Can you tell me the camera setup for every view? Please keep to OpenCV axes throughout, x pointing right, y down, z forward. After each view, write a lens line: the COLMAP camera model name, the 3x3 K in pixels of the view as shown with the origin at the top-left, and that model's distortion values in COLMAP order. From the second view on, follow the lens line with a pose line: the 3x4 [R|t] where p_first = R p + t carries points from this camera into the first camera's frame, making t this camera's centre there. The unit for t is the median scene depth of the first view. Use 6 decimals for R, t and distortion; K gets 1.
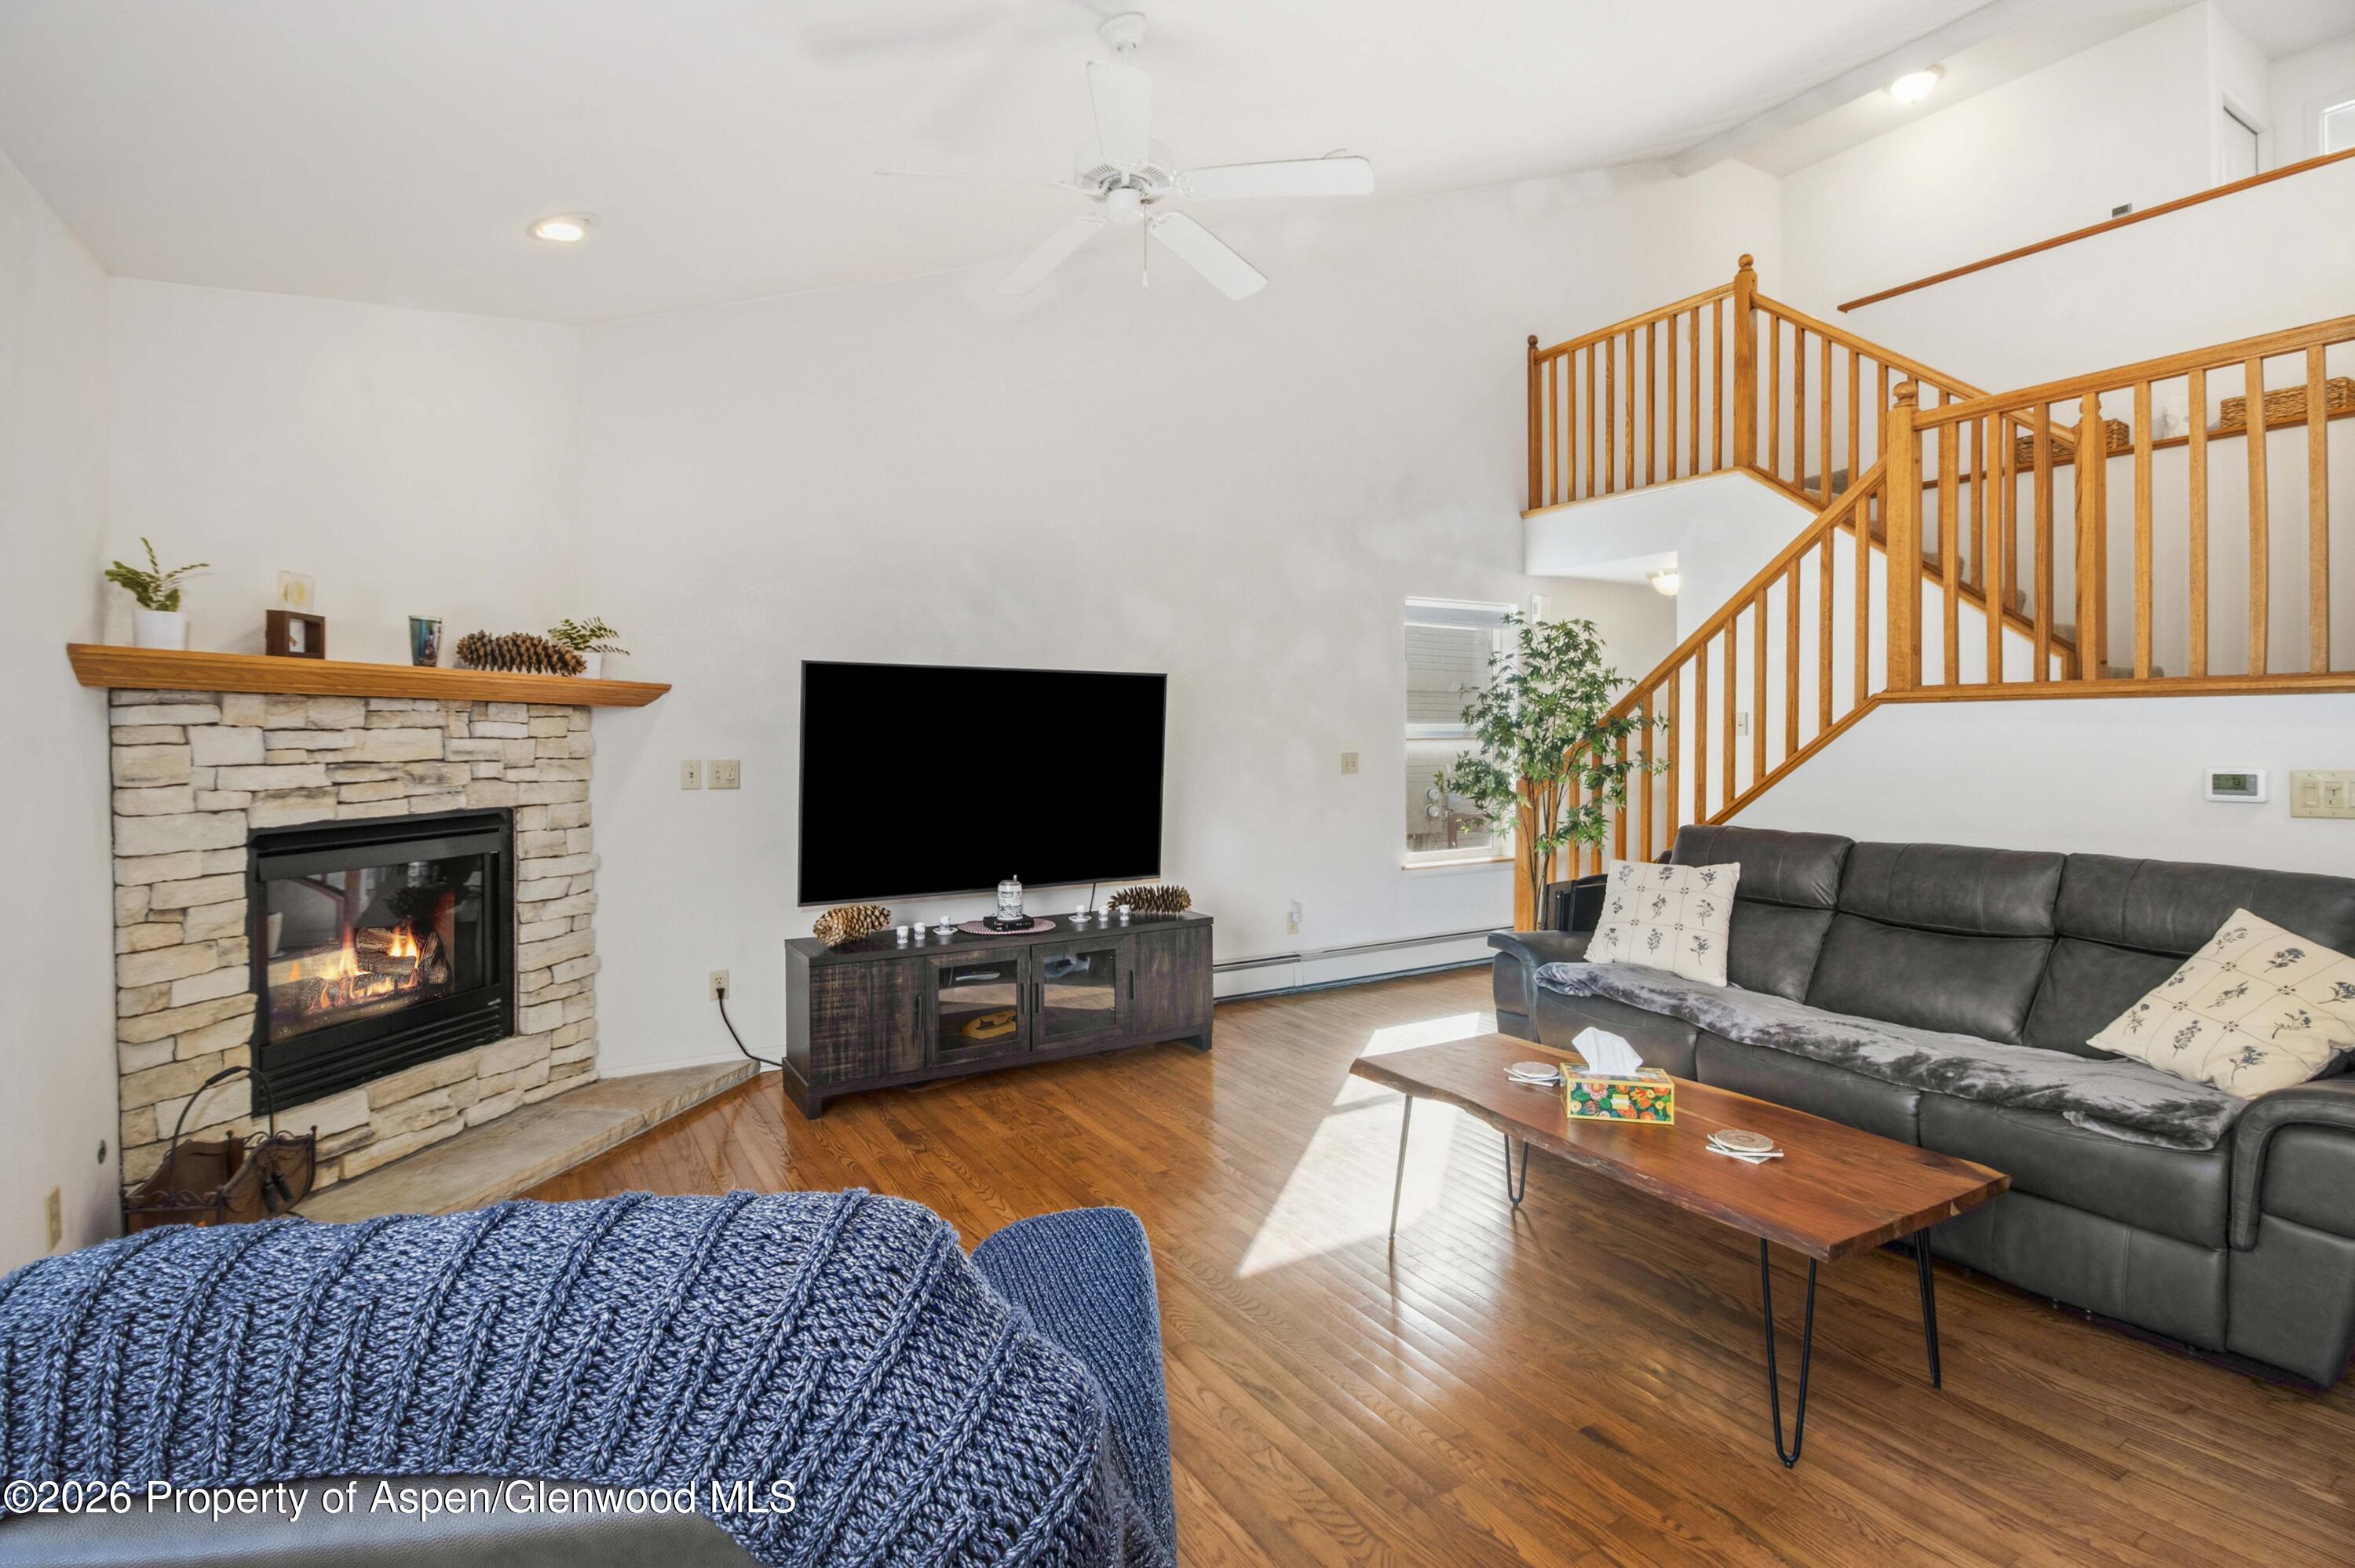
lens RADIAL K [[1144.9, 0, 1167.6], [0, 1144.9, 741.0], [0, 0, 1]] dist [-0.000582, -0.000442]
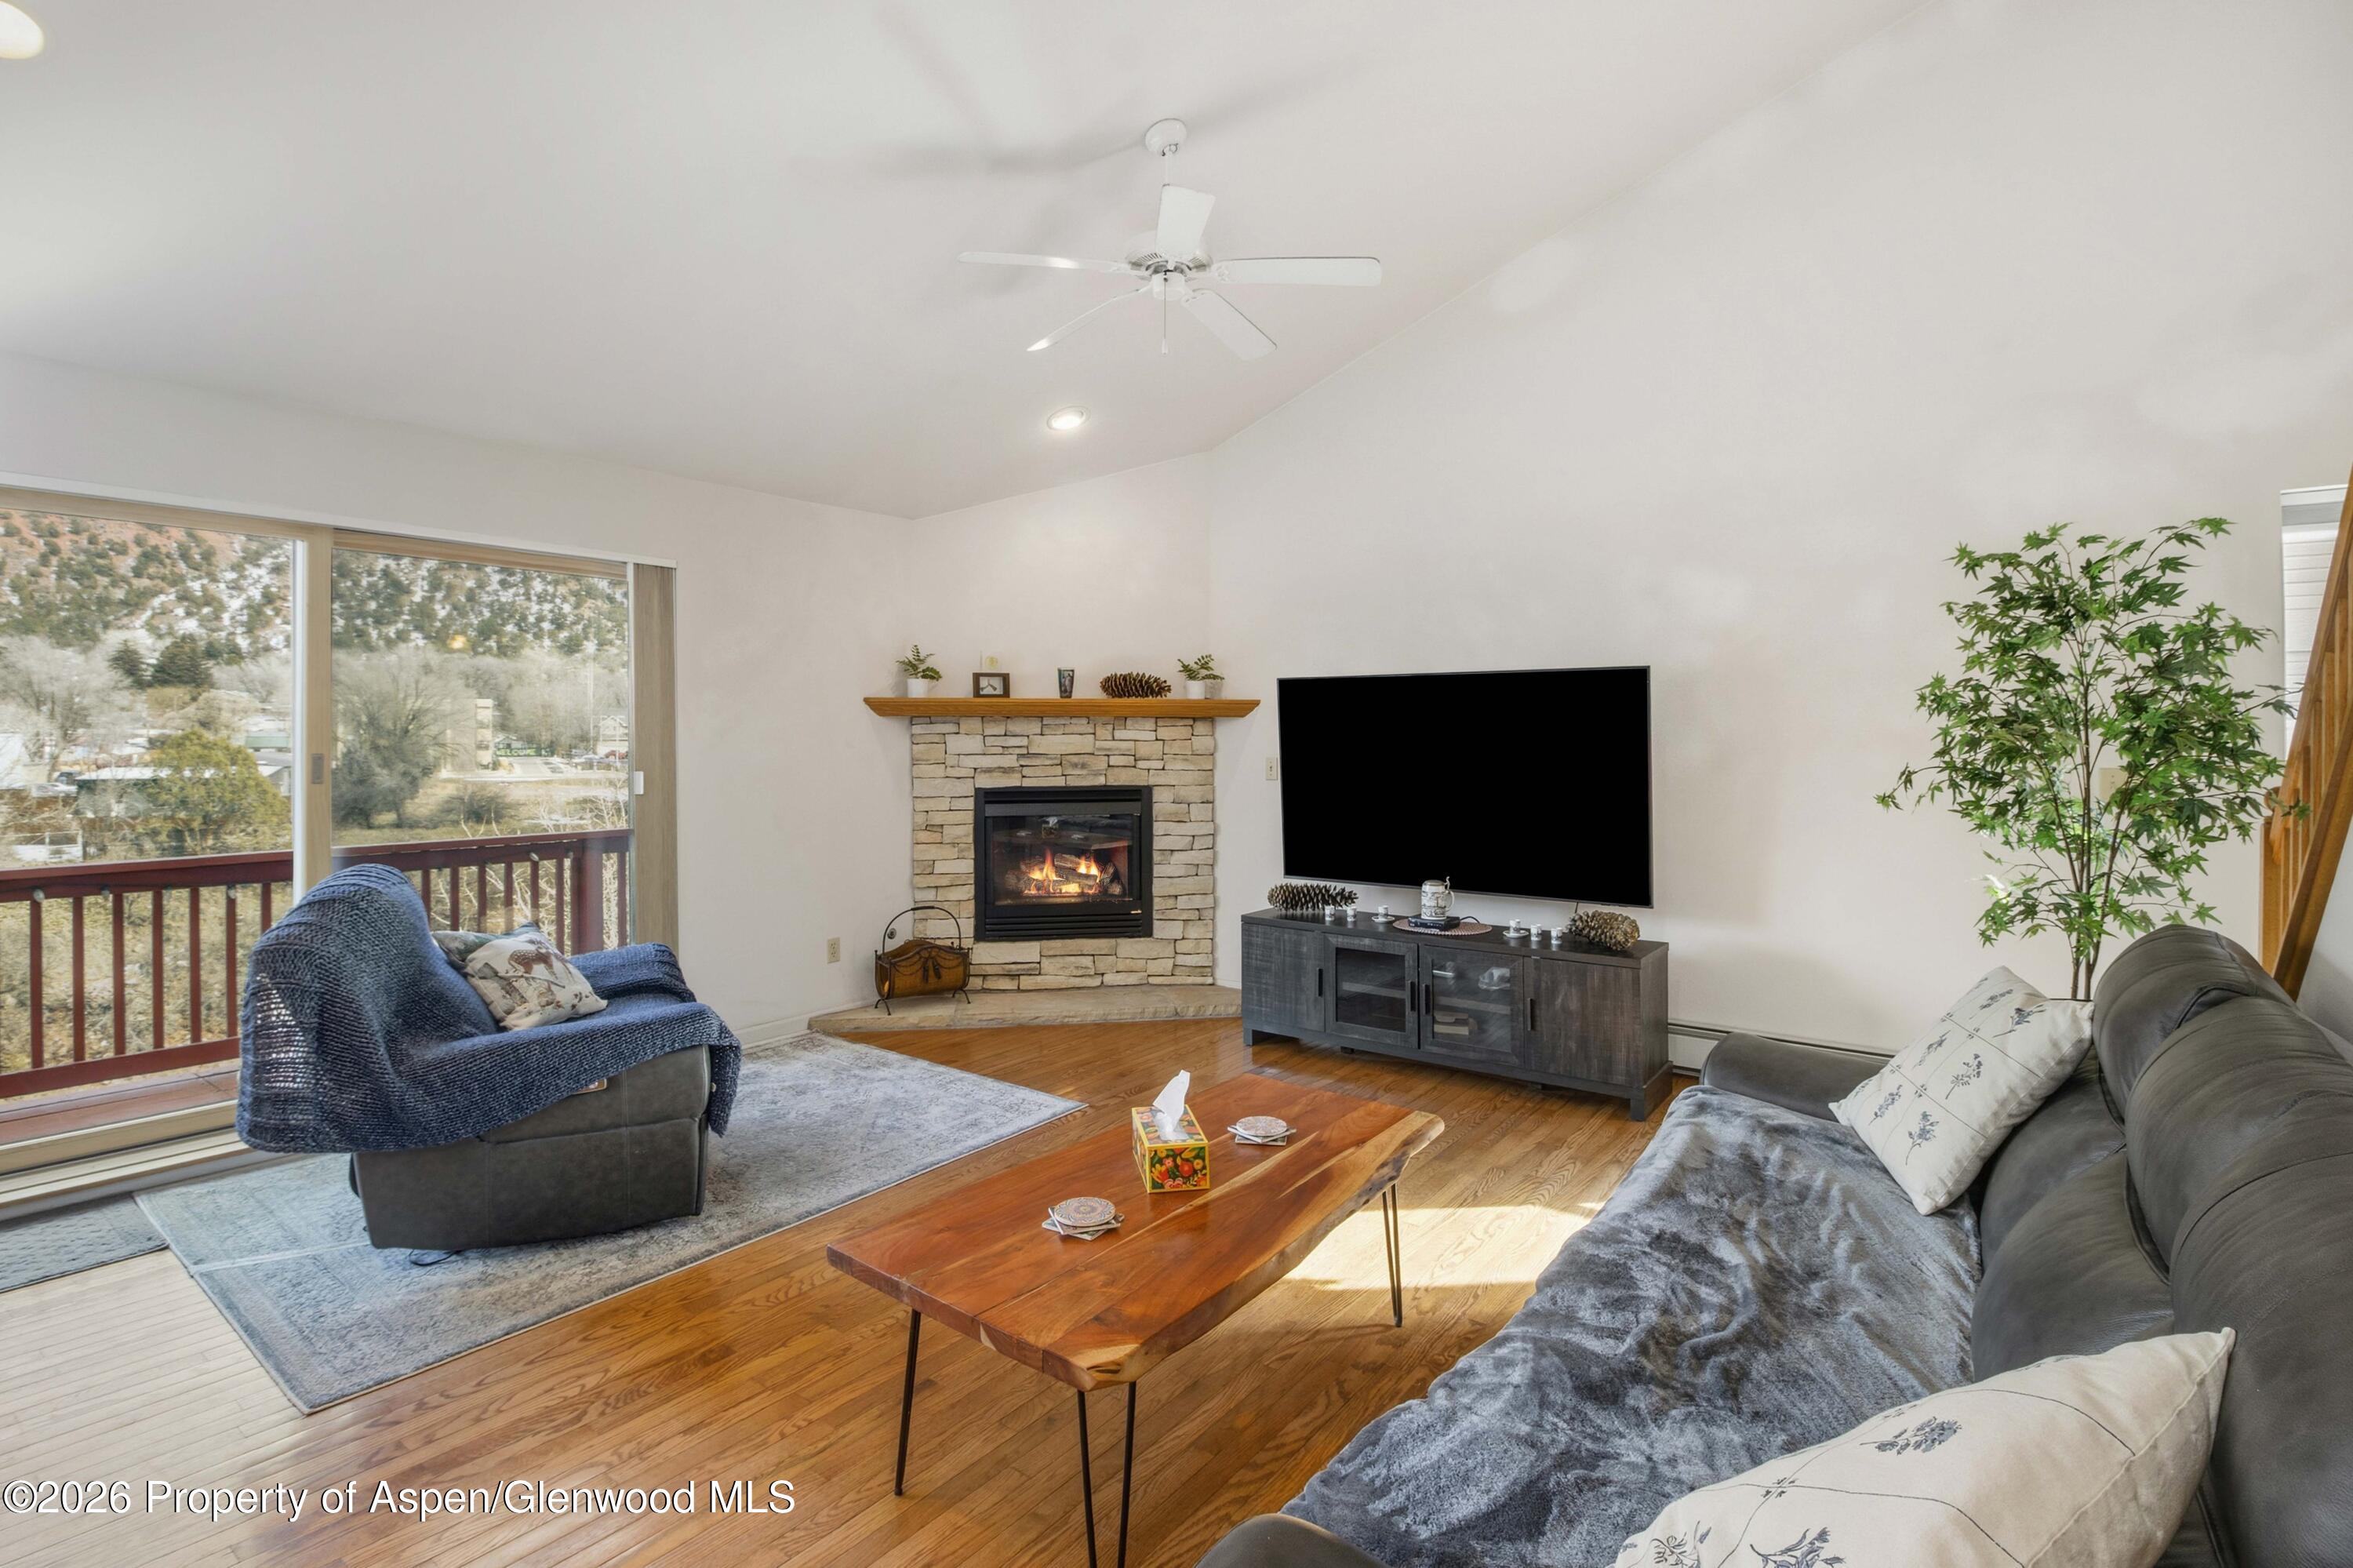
lens RADIAL K [[1144.2, 0, 1166.6], [0, 1144.2, 741.1], [0, 0, 1]] dist [-0.000582, -0.000442]
pose [[0.358515, 0.003278, -0.933518, 0.863559], [-0.003475, 0.999992, 0.002177, -0.005121], [0.933518, 0.002463, 0.358523, 0.486819]]
